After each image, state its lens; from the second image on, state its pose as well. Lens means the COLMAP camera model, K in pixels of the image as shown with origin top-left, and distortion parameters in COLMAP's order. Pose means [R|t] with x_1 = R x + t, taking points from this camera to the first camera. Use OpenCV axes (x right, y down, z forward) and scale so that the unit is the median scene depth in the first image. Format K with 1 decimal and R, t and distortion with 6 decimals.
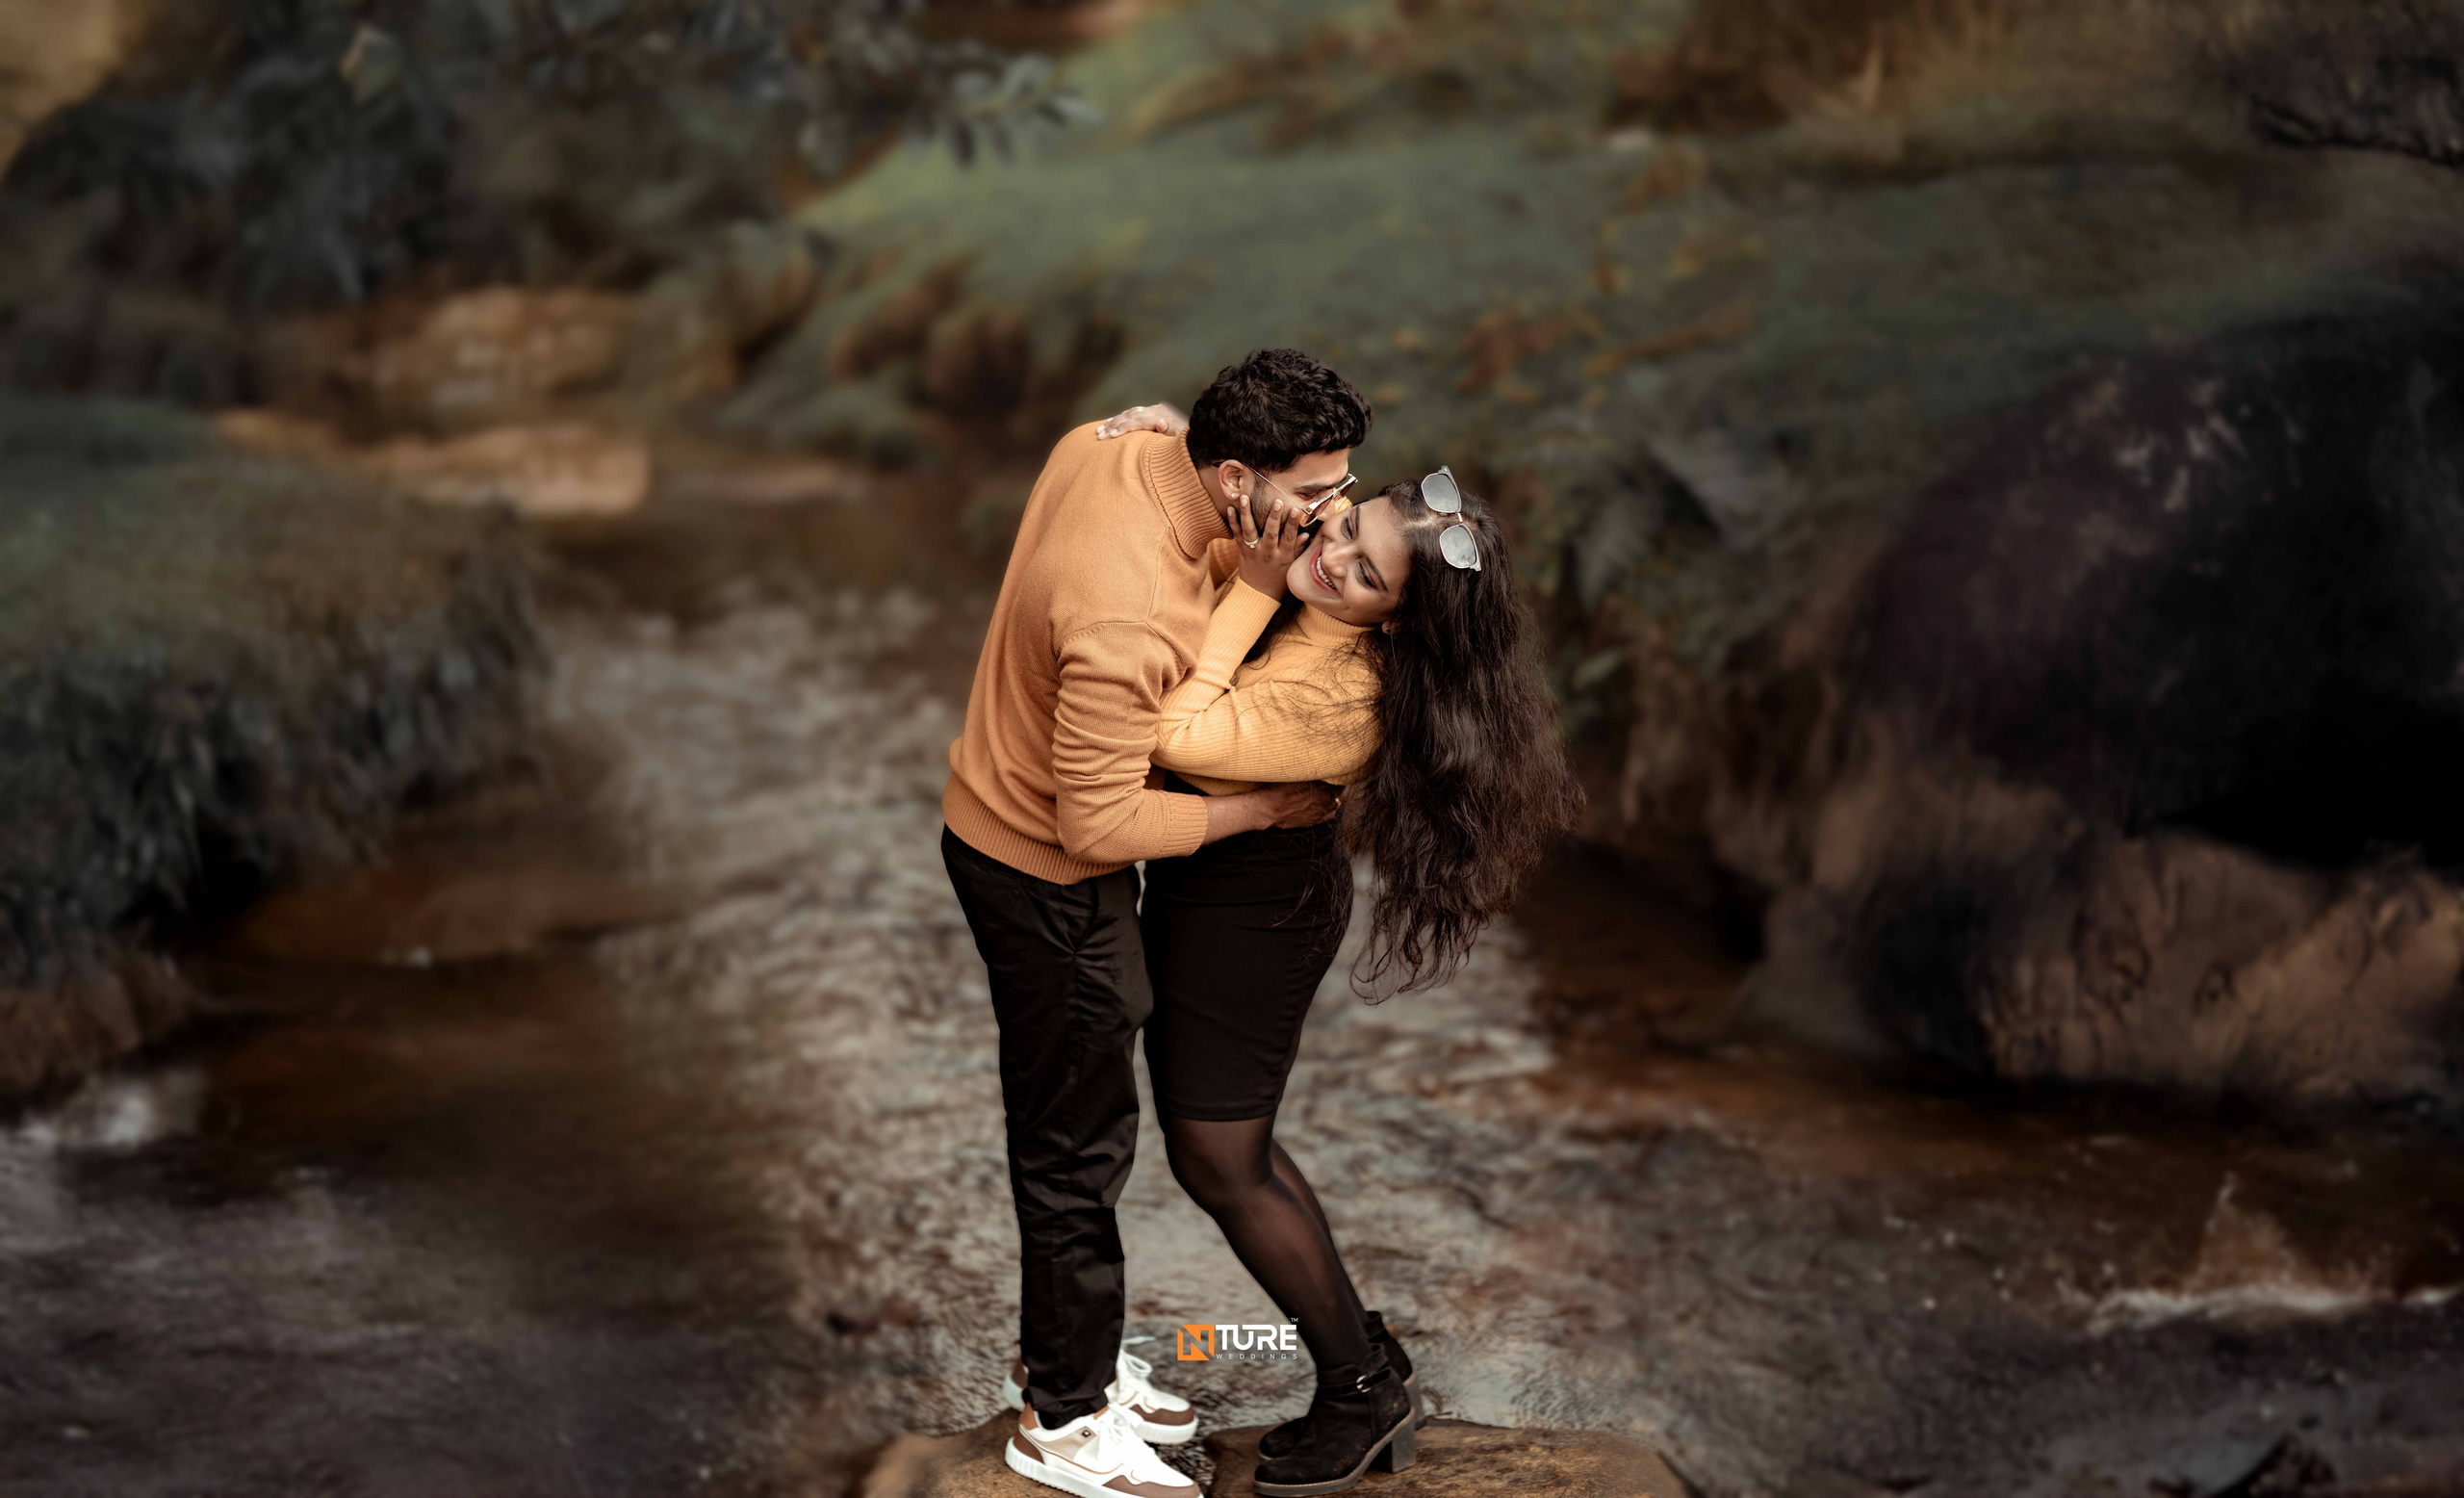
lens RADIAL K [[5910.6, 0, 1275.4], [0, 5910.6, 750.2], [0, 0, 1]] dist [0.613013, -0.028311]
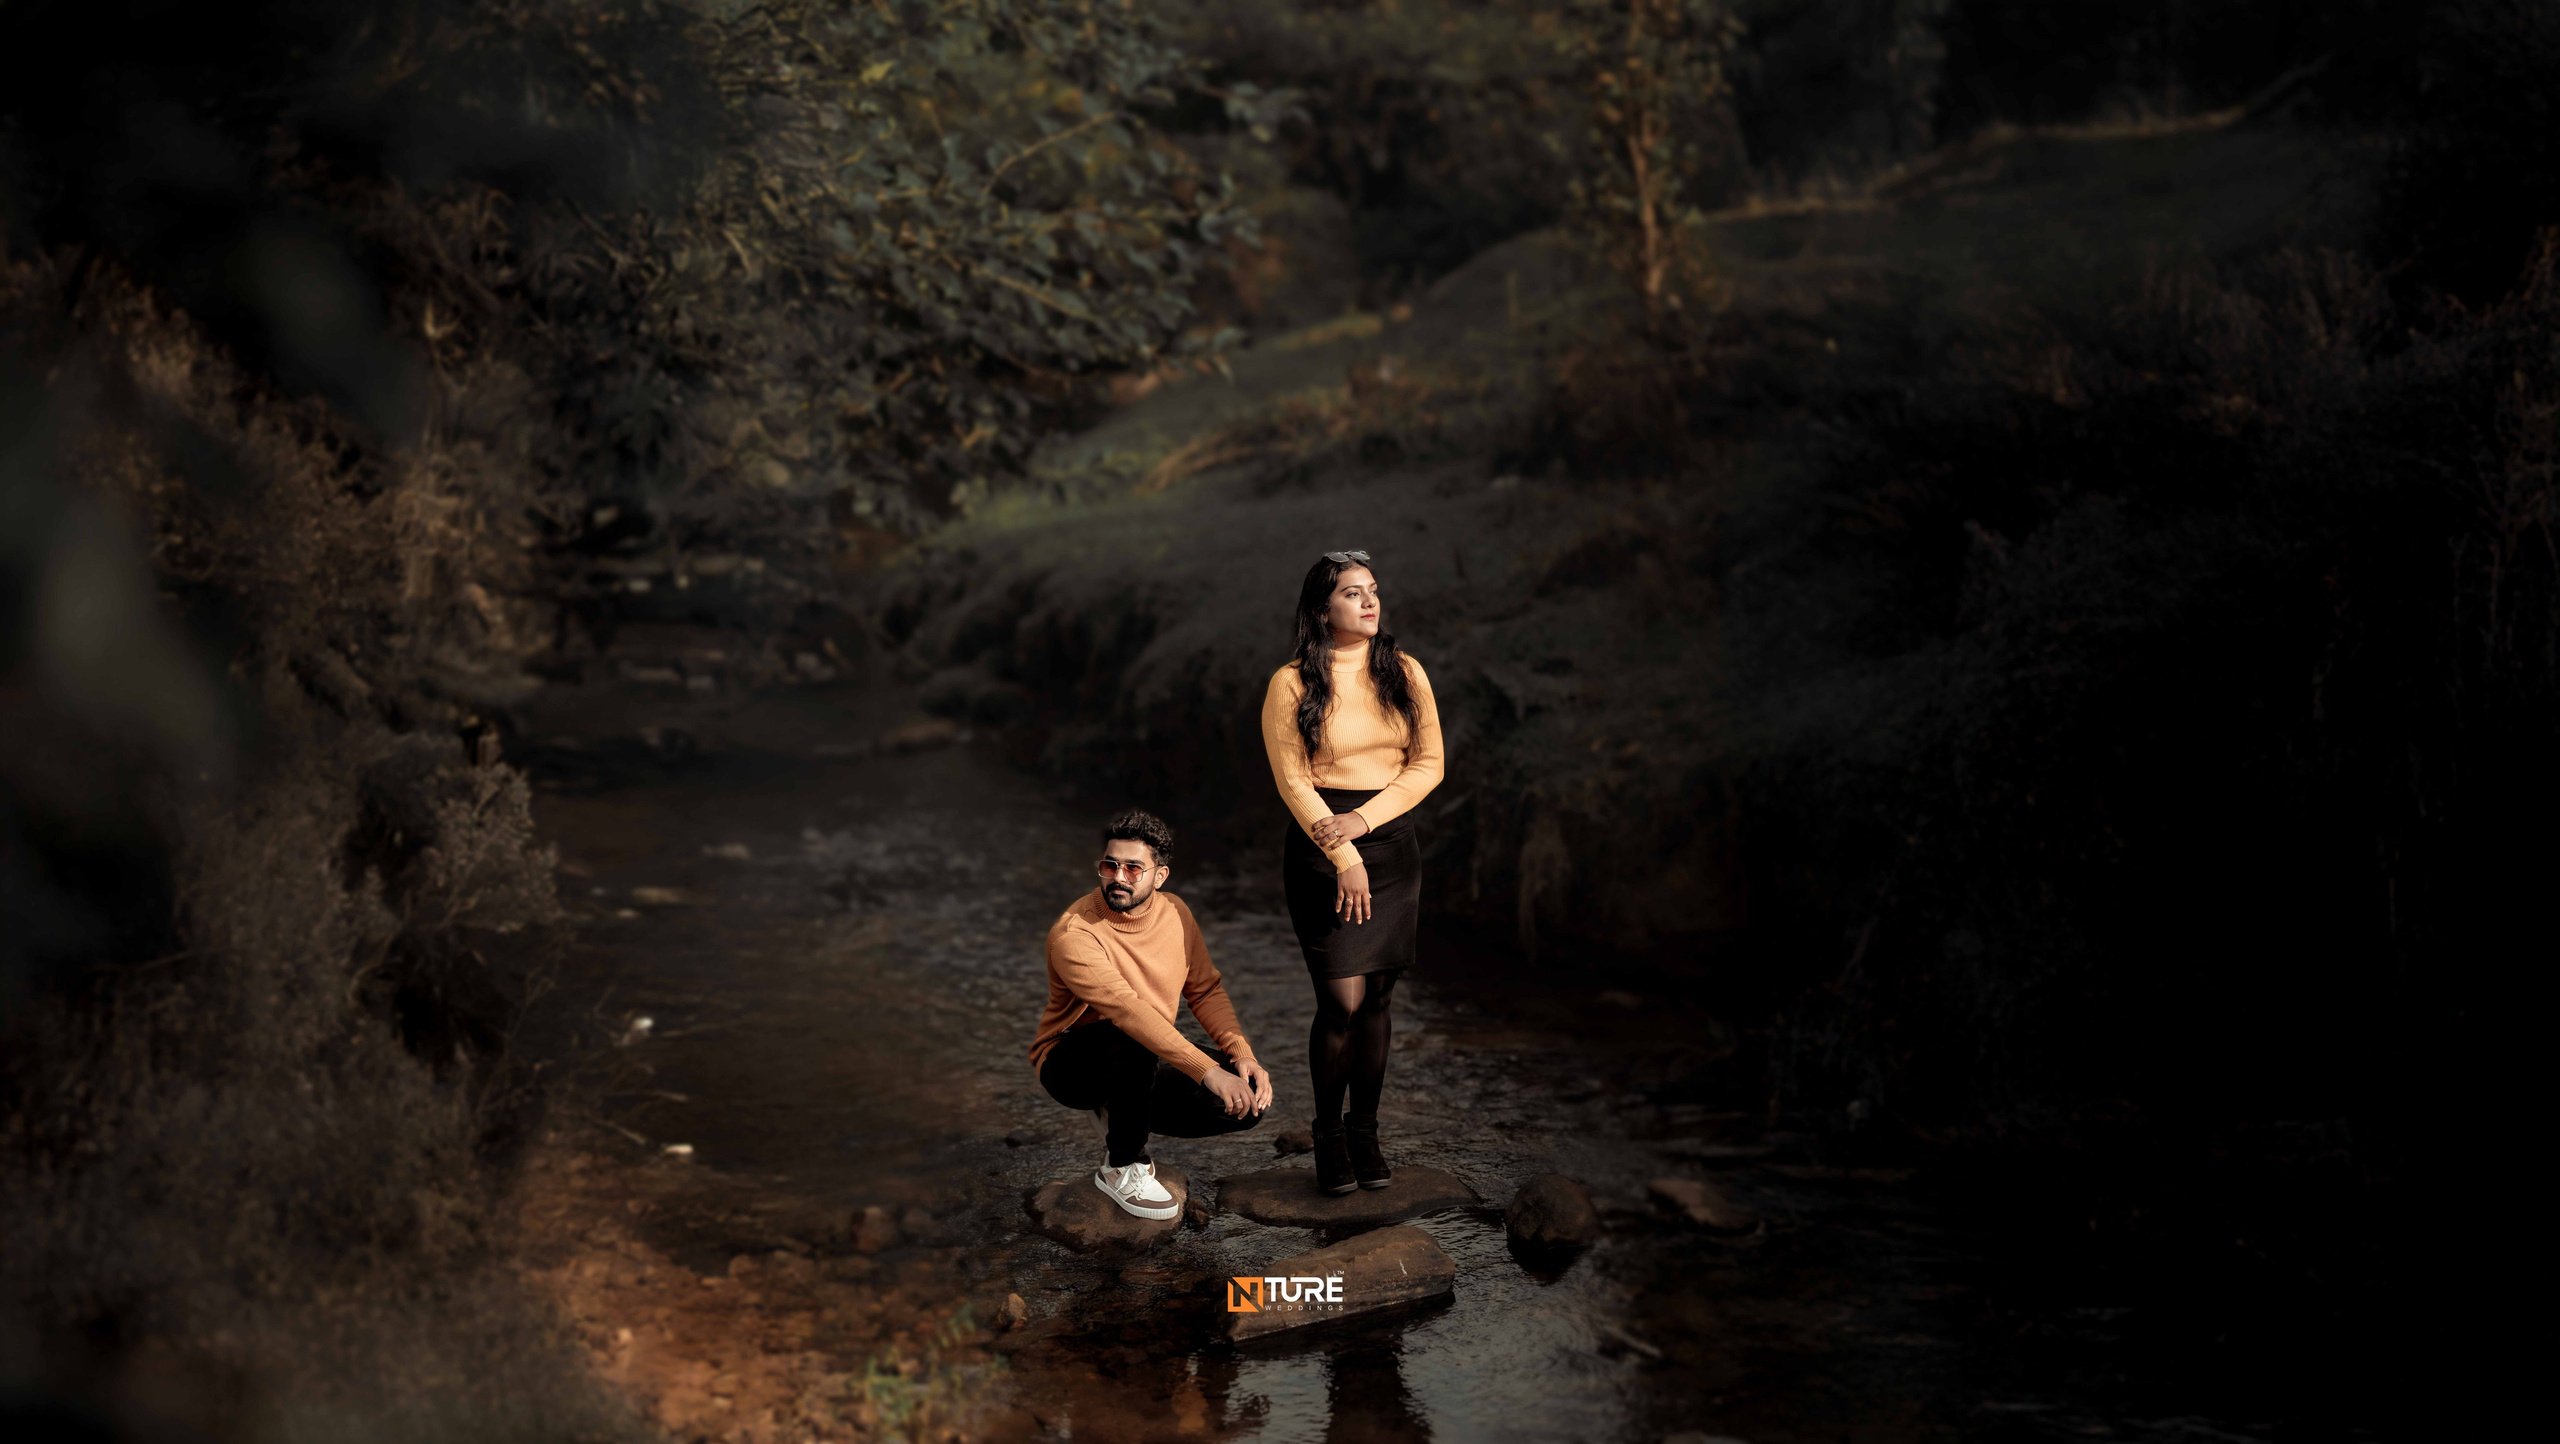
lens RADIAL K [[6237.2, 0, 1280.0], [0, 6237.2, 722.0], [0, 0, 1]] dist [0.671121, 0.019059]
pose [[0.999860, -0.016494, -0.002829, 0.008014], [0.016279, 0.997819, -0.063974, 0.046878], [0.003878, 0.063919, 0.997948, -0.461869]]
